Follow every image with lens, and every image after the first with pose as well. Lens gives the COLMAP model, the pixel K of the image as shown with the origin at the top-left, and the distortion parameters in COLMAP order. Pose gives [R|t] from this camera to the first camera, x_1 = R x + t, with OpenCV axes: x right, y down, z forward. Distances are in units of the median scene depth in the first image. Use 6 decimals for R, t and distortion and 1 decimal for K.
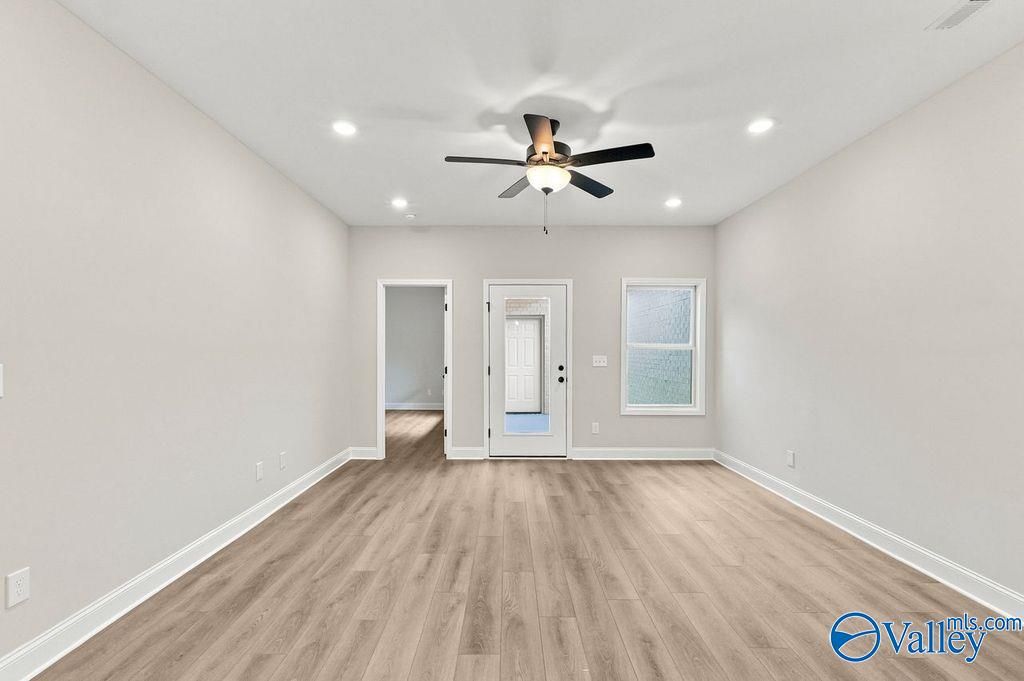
lens RADIAL K [[462.3, 0, 501.6], [0, 462.3, 355.3], [0, 0, 1]] dist [-0.001455, 0.000156]
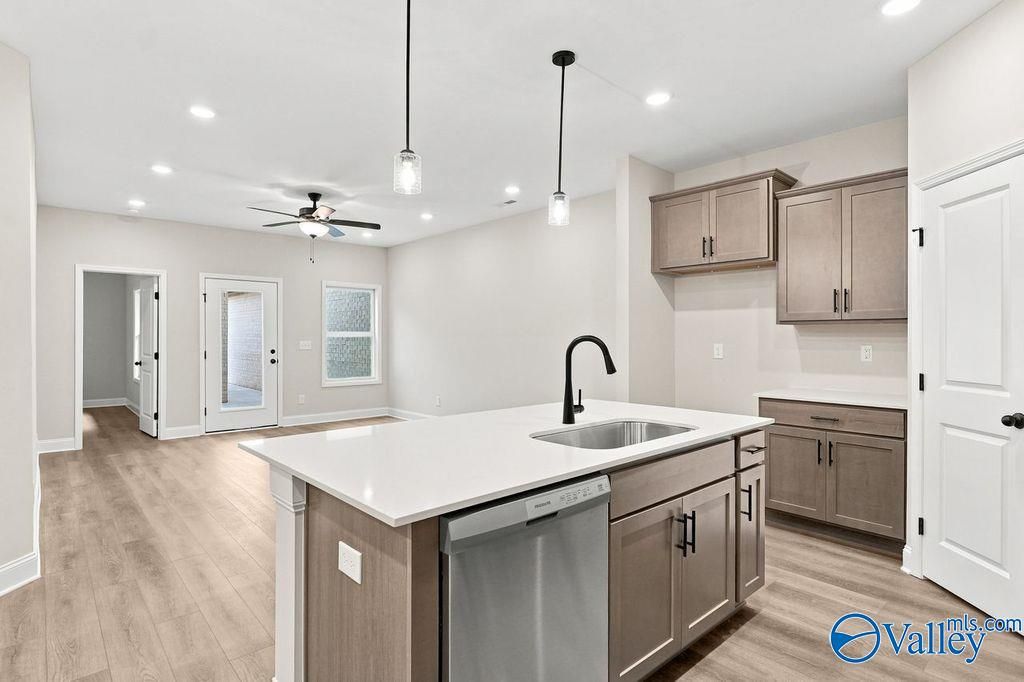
lens RADIAL K [[530.8, 0, 512.3], [0, 530.8, 339.3], [0, 0, 1]] dist [-0.002439, -0.000425]
pose [[0.738384, -0.005215, 0.674360, -0.557025], [0.009784, 0.999948, -0.002980, 0.009848], [-0.674309, 0.008799, 0.738397, -0.713505]]
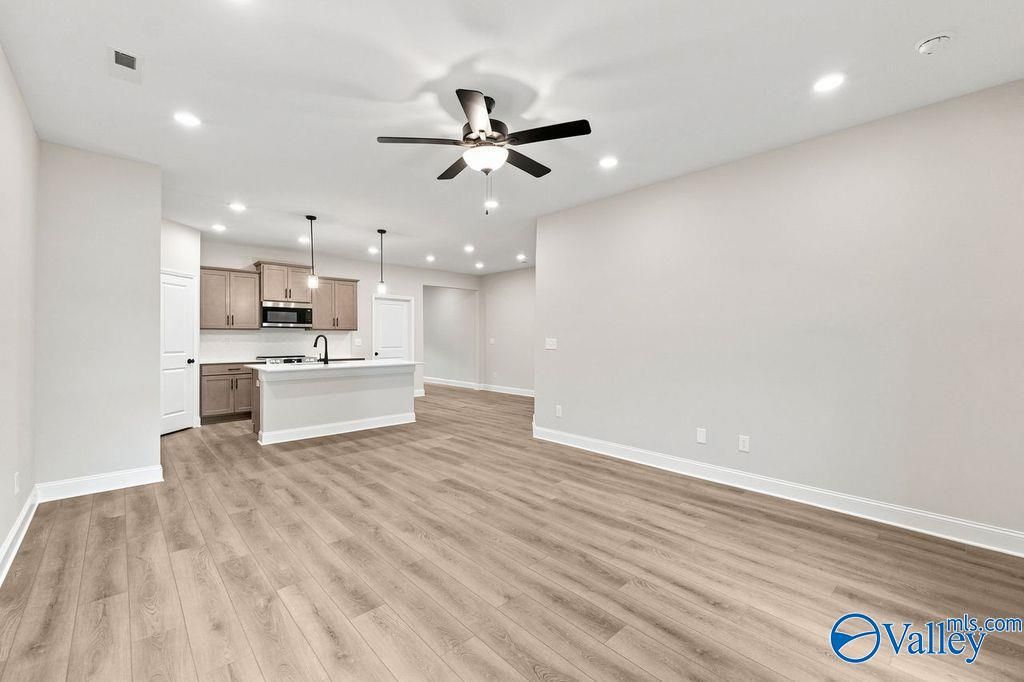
lens RADIAL K [[439.8, 0, 506.7], [0, 439.8, 338.9], [0, 0, 1]] dist [-0.005053, -0.000185]
pose [[-0.739831, -0.000689, -0.672793, 0.617140], [-0.013208, 0.999822, 0.013499, -0.005942], [0.672664, 0.018873, -0.739708, 1.533425]]
